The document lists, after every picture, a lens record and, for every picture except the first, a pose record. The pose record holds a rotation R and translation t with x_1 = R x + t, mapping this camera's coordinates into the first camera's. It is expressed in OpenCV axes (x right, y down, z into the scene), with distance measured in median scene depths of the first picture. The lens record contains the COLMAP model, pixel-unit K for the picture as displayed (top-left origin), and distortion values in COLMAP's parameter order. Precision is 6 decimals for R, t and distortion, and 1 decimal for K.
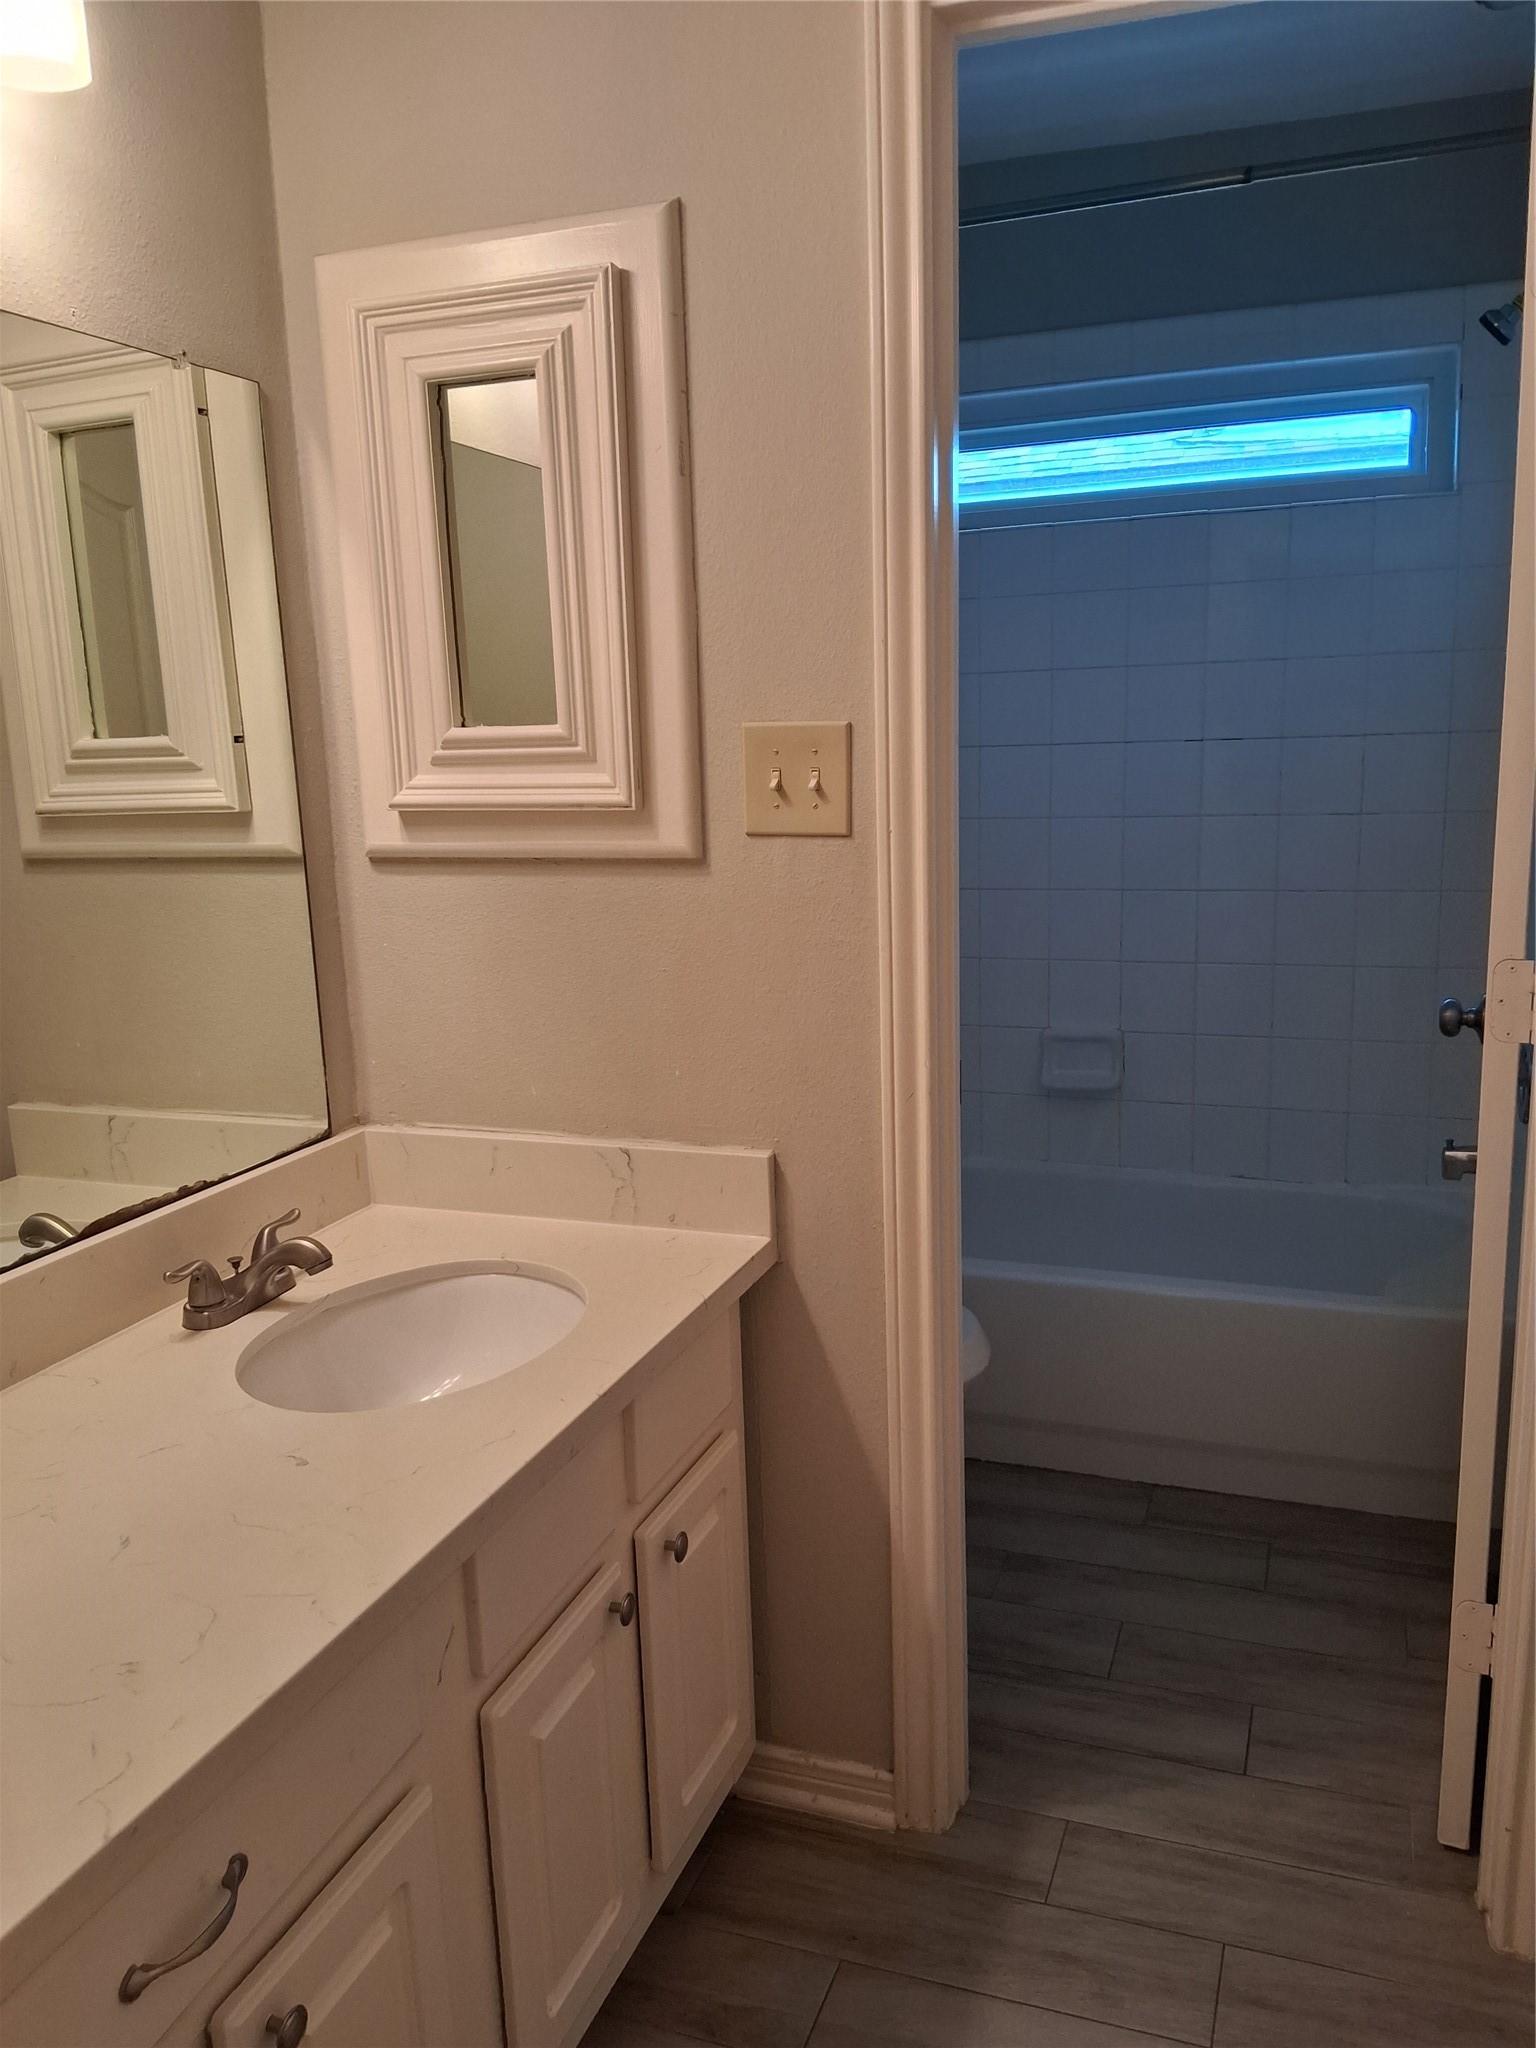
lens RADIAL K [[1583.2, 0, 772.5], [0, 1583.2, 1027.1], [0, 0, 1]] dist [0.010734, -0.028562]
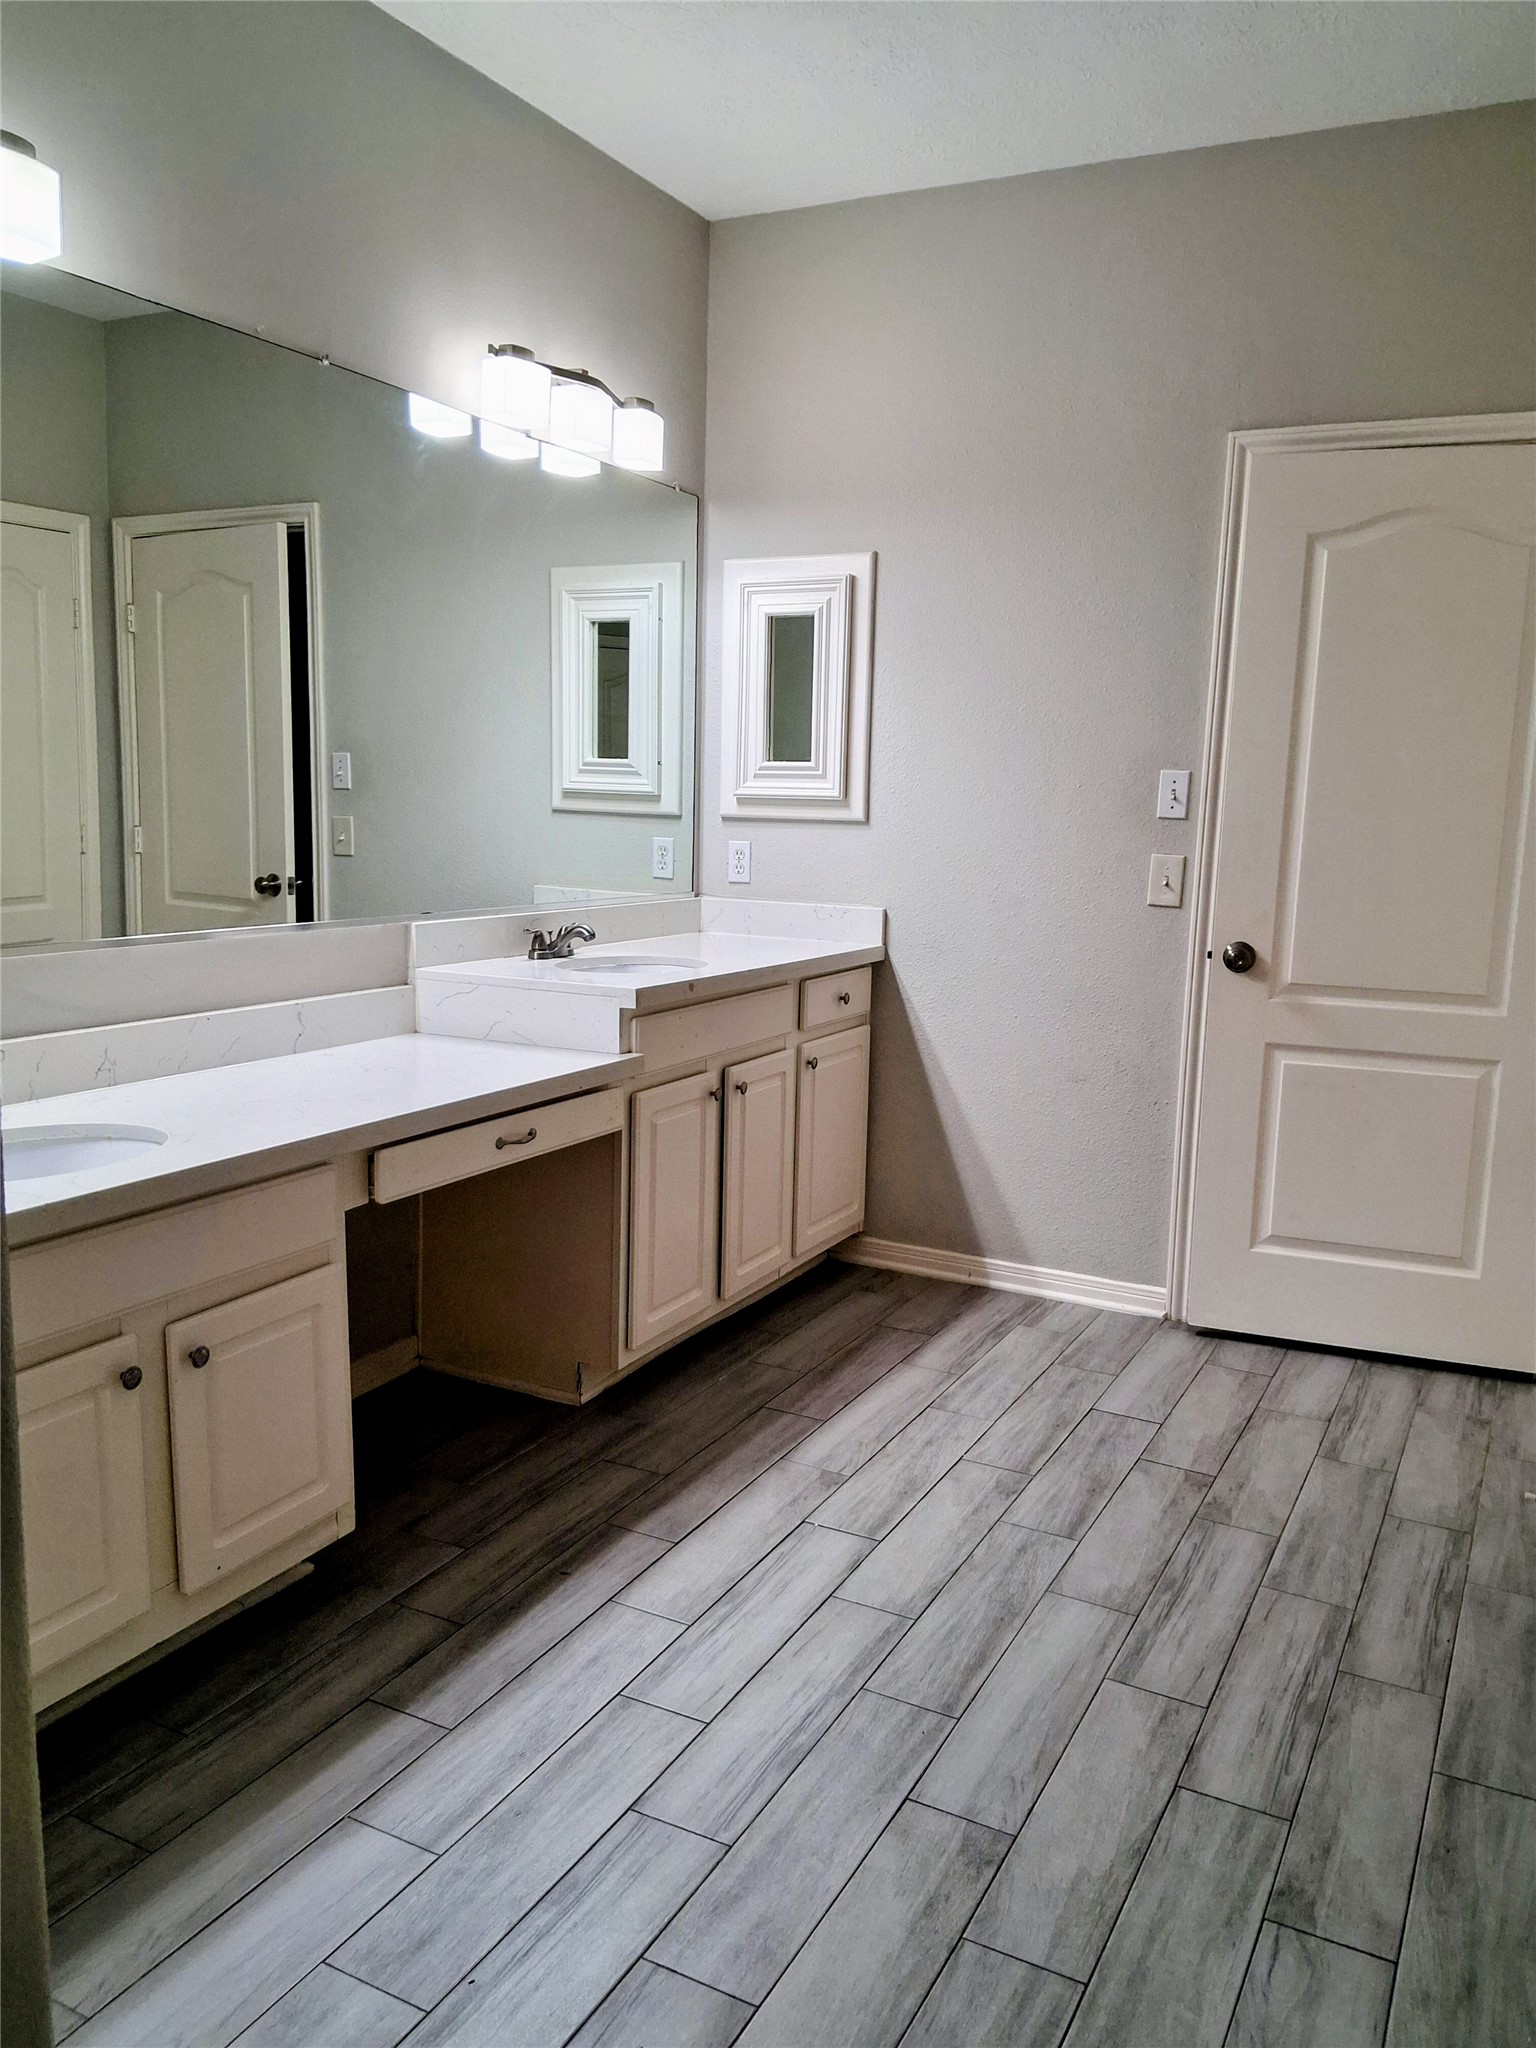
lens RADIAL K [[1583.2, 0, 768.4], [0, 1583.2, 1027.0], [0, 0, 1]] dist [0.010734, -0.028562]
pose [[0.992434, 0.075524, -0.096806, 0.056830], [-0.078703, 0.996463, -0.029442, 0.263122], [0.094240, 0.036838, 0.994868, -1.279029]]
